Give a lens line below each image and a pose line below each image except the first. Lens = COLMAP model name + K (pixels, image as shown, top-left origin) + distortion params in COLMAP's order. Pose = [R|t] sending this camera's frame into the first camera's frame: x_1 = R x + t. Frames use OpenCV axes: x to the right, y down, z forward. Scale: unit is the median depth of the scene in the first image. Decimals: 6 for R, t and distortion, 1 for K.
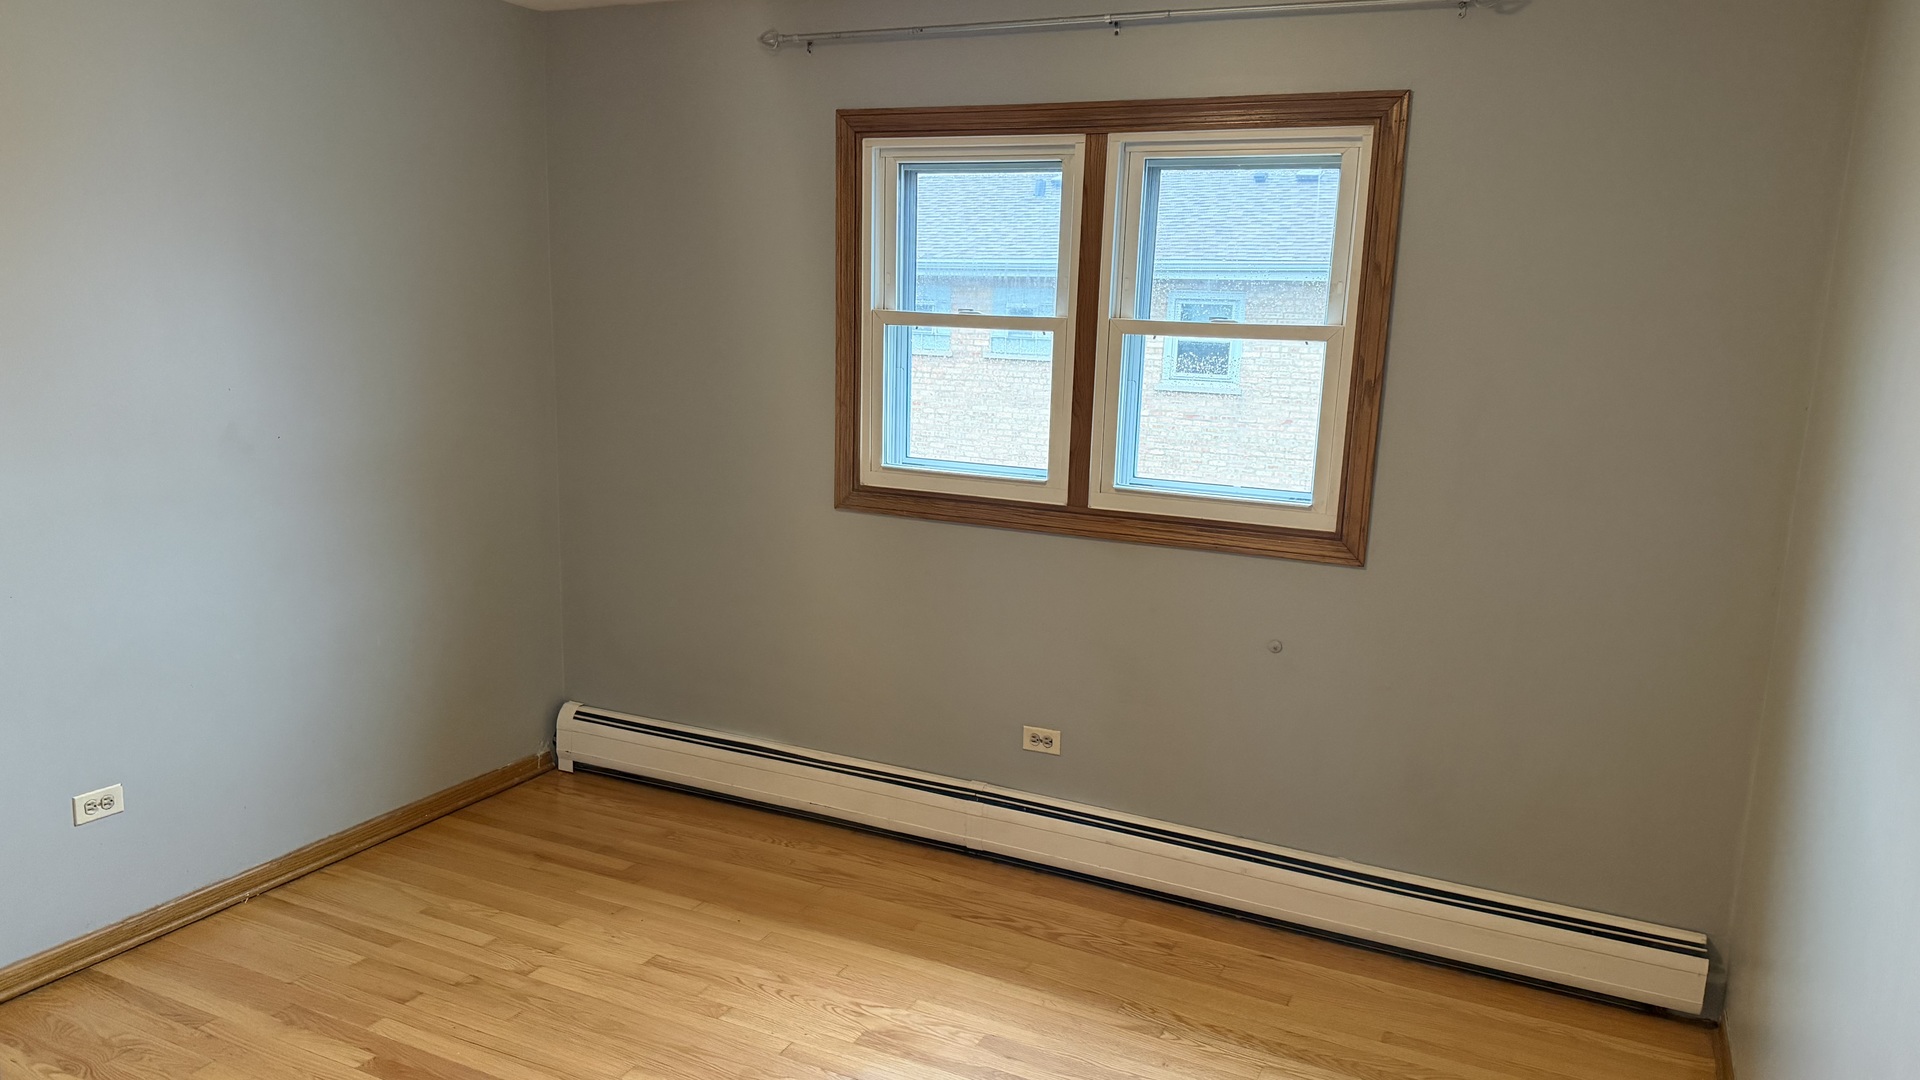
lens RADIAL K [[1442.2, 0, 1196.3], [0, 1442.2, 621.4], [0, 0, 1]] dist [0.060129, 0.000265]
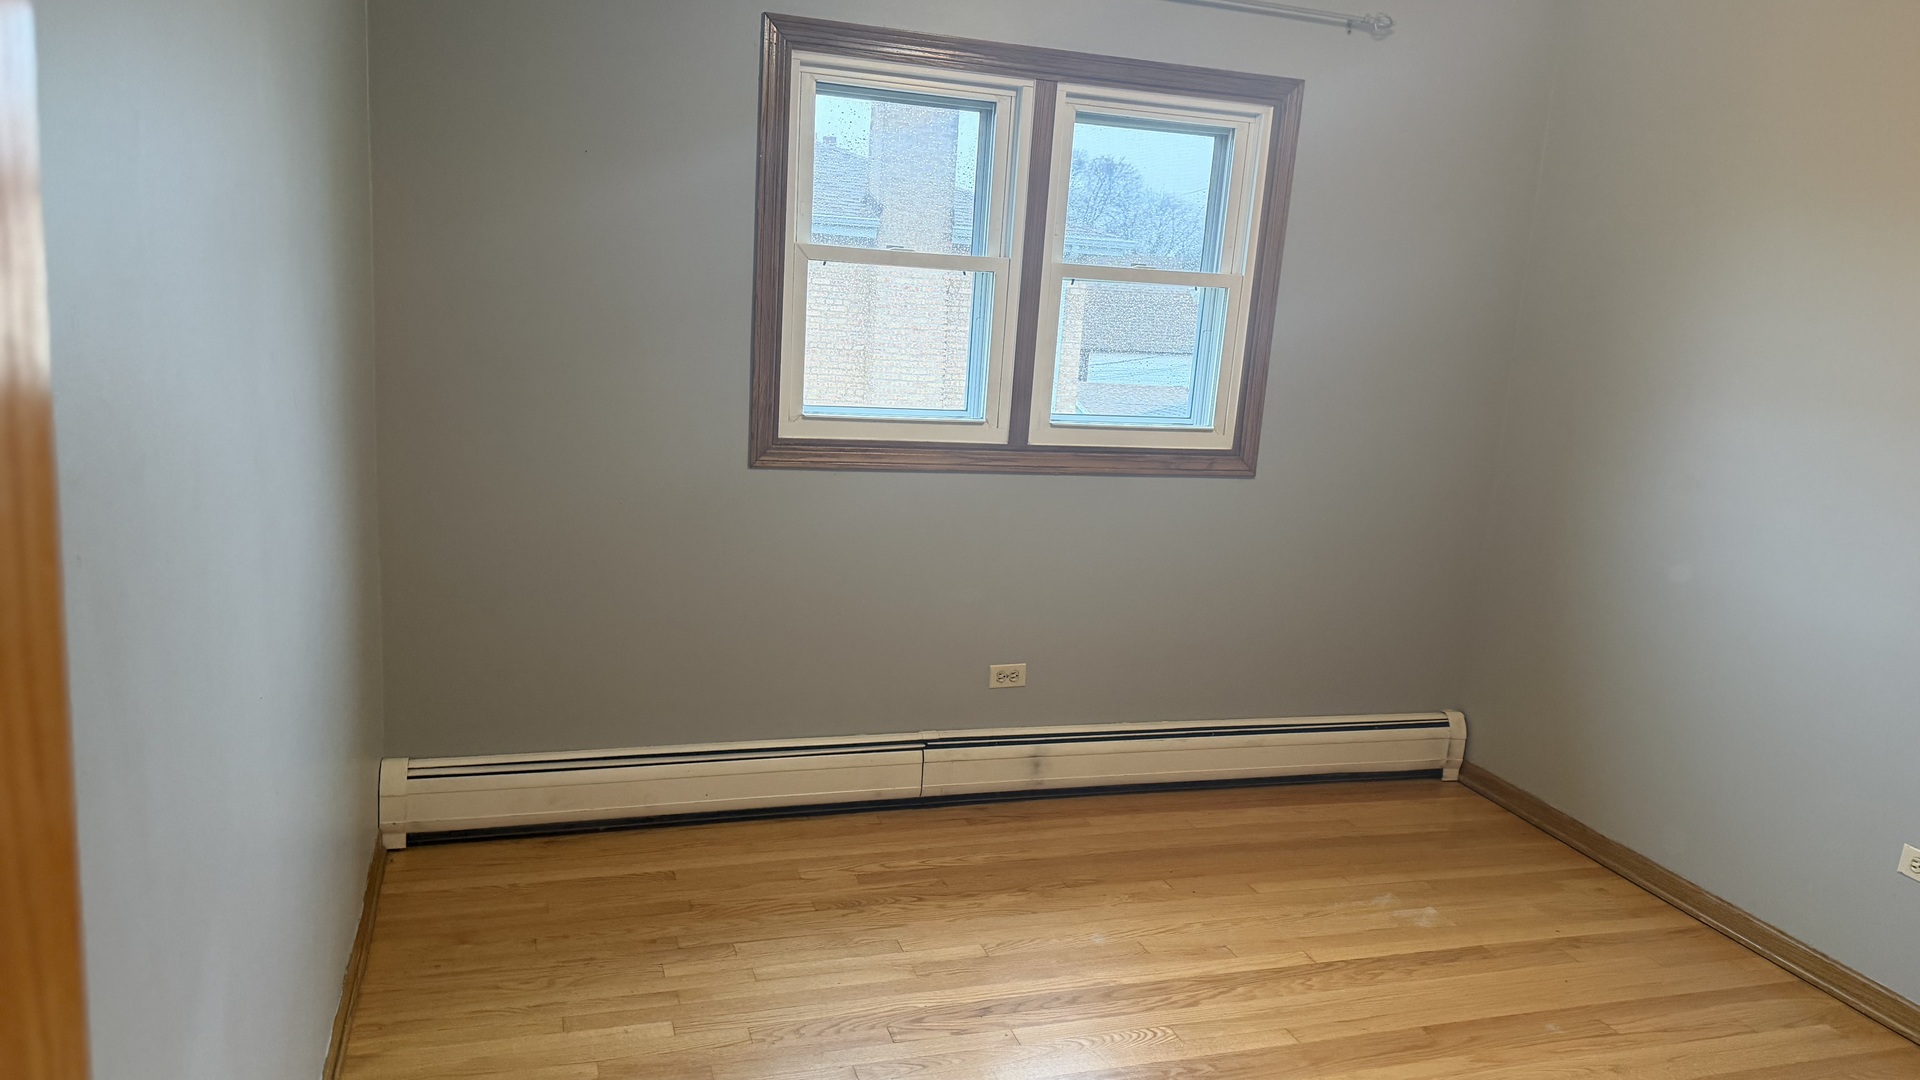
lens RADIAL K [[1320.9, 0, 960.0], [0, 1320.9, 540.0], [0, 0, 1]] dist [0.061711, -0.118554]
pose [[0.717904, -0.131180, 0.683670, -0.759656], [0.093756, 0.991357, 0.091767, -0.101988], [-0.689799, -0.001782, 0.723998, 0.348515]]
